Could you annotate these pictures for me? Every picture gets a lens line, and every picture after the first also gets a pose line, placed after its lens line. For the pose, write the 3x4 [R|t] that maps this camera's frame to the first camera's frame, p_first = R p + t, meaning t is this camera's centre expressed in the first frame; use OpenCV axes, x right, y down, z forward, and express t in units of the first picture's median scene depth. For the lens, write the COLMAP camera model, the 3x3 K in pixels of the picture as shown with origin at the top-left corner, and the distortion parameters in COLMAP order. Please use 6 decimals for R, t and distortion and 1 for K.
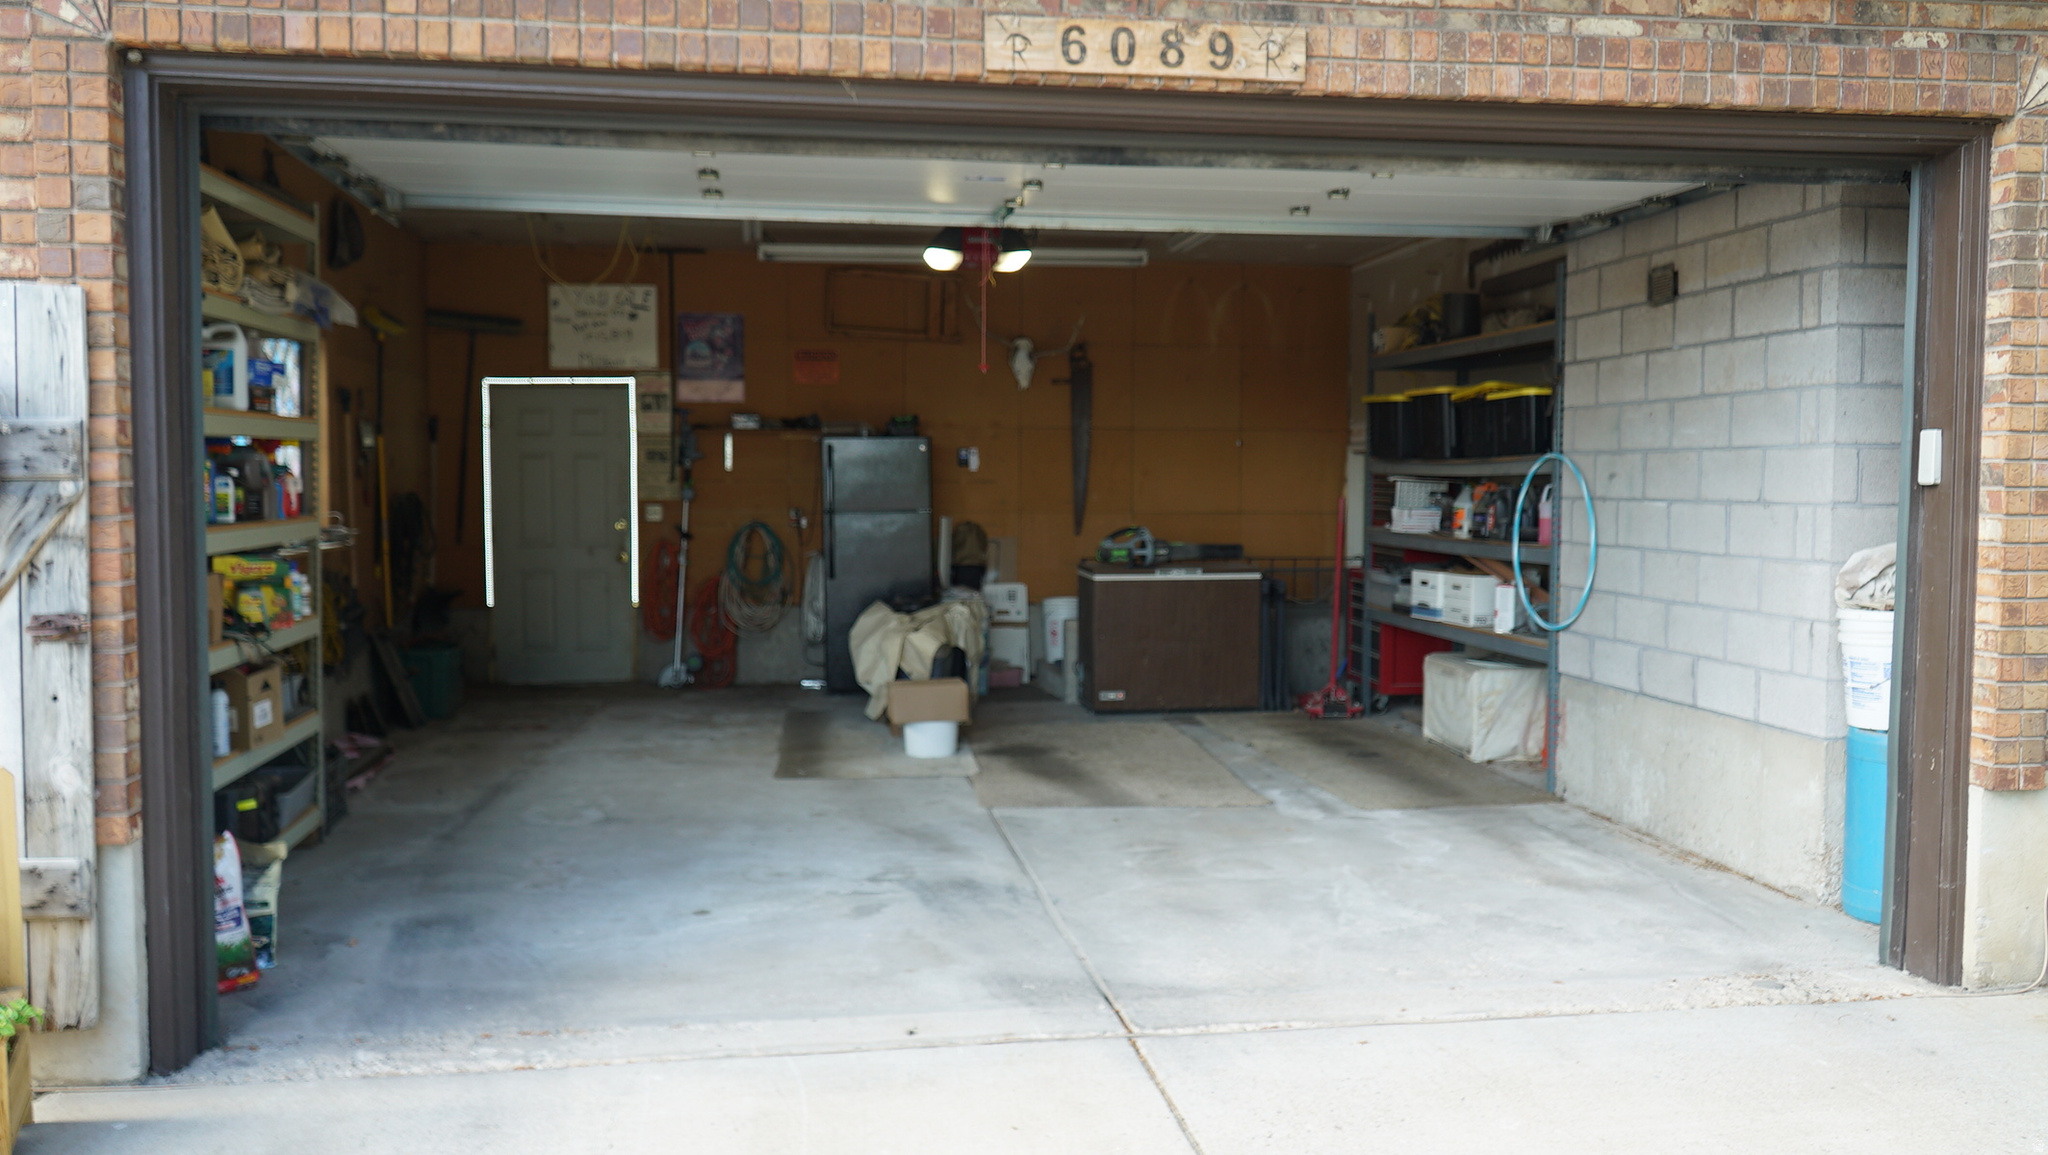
lens RADIAL K [[1655.4, 0, 1025.9], [0, 1655.4, 569.6], [0, 0, 1]] dist [-0.015663, 0.010692]
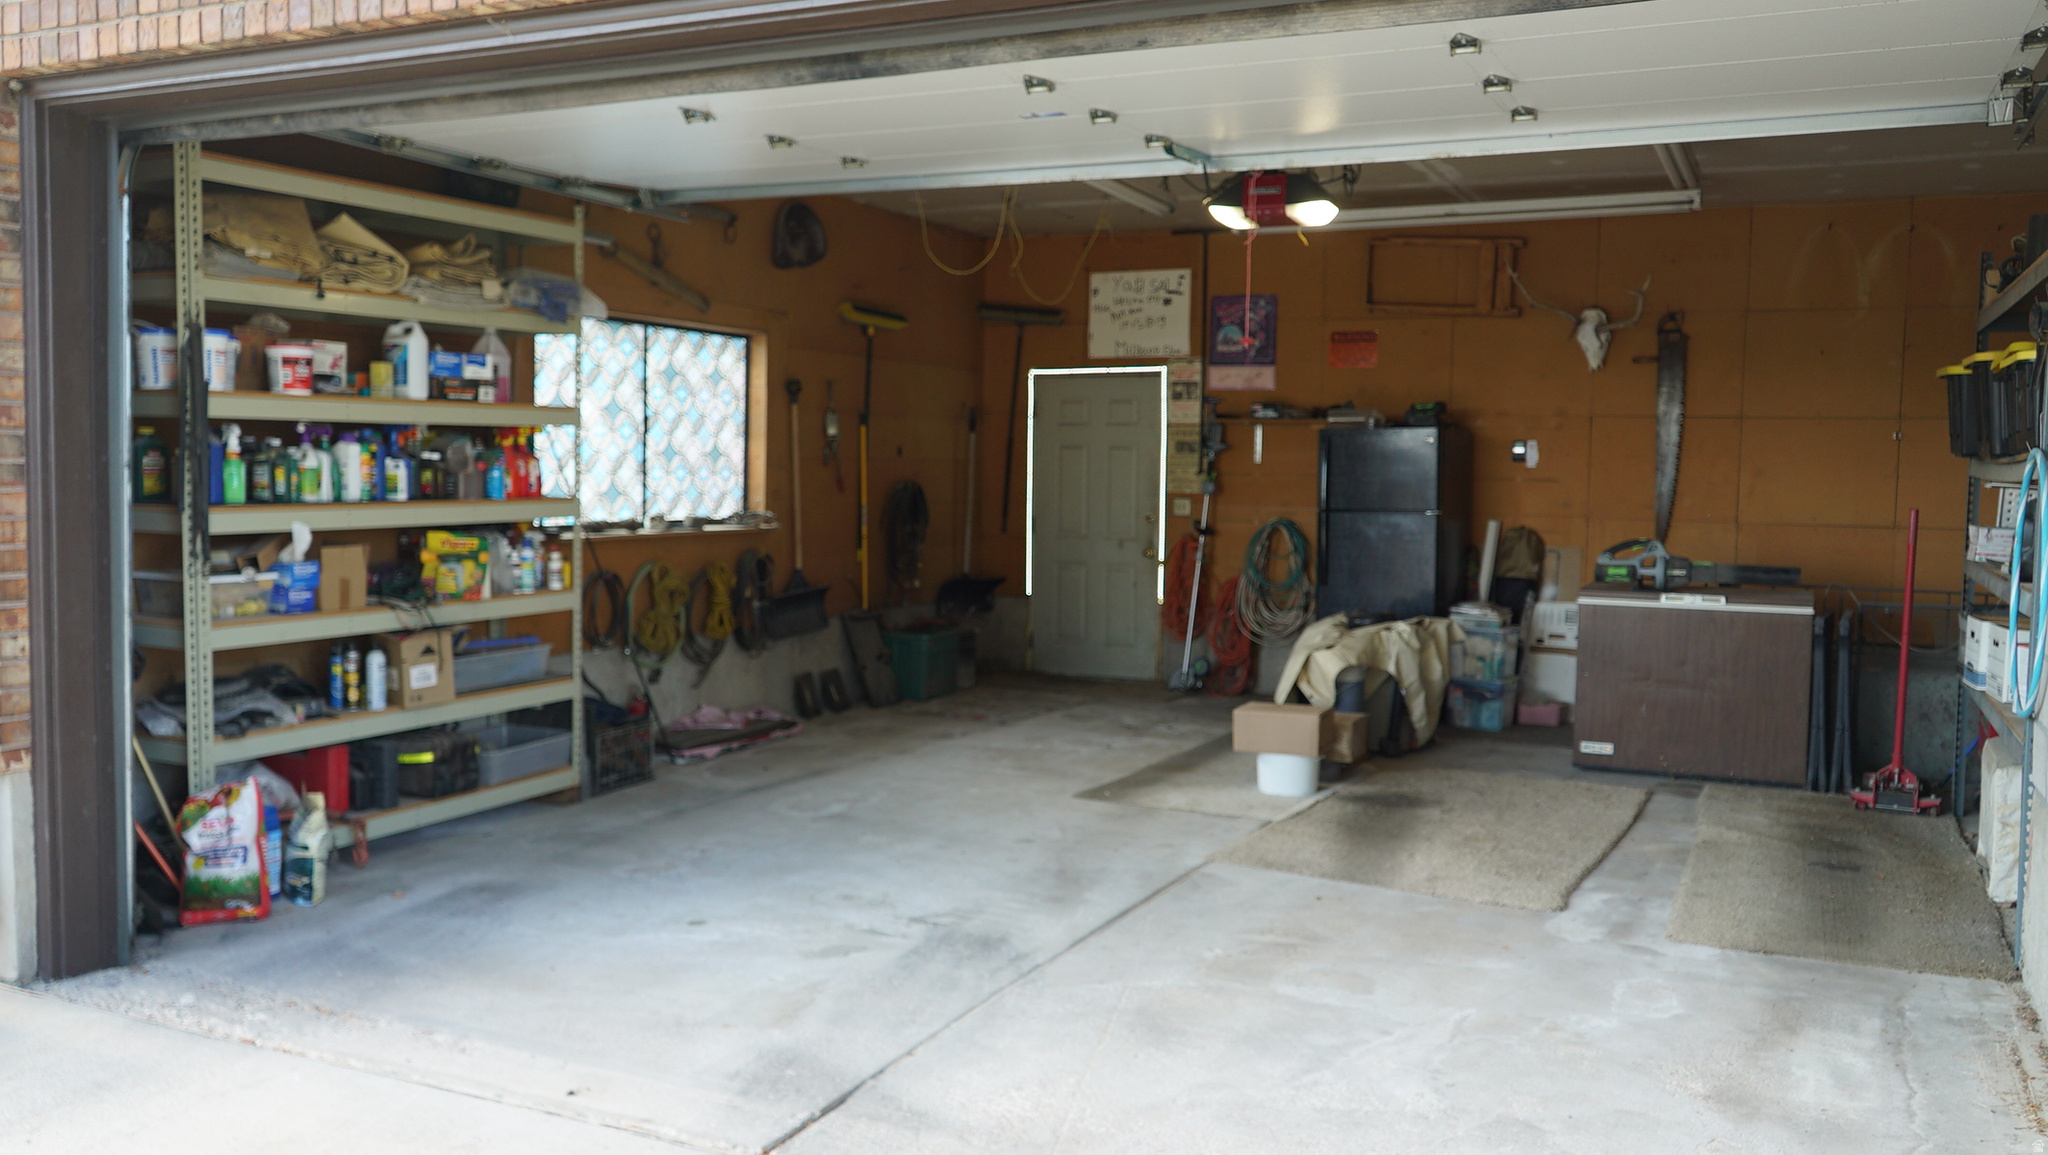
lens RADIAL K [[1655.4, 0, 1023.8], [0, 1655.4, 577.8], [0, 0, 1]] dist [-0.015663, 0.010692]
pose [[0.825616, 0.049747, -0.562036, 0.273572], [-0.045657, 0.998729, 0.021331, -0.011055], [0.562383, 0.008049, 0.826838, 0.180782]]
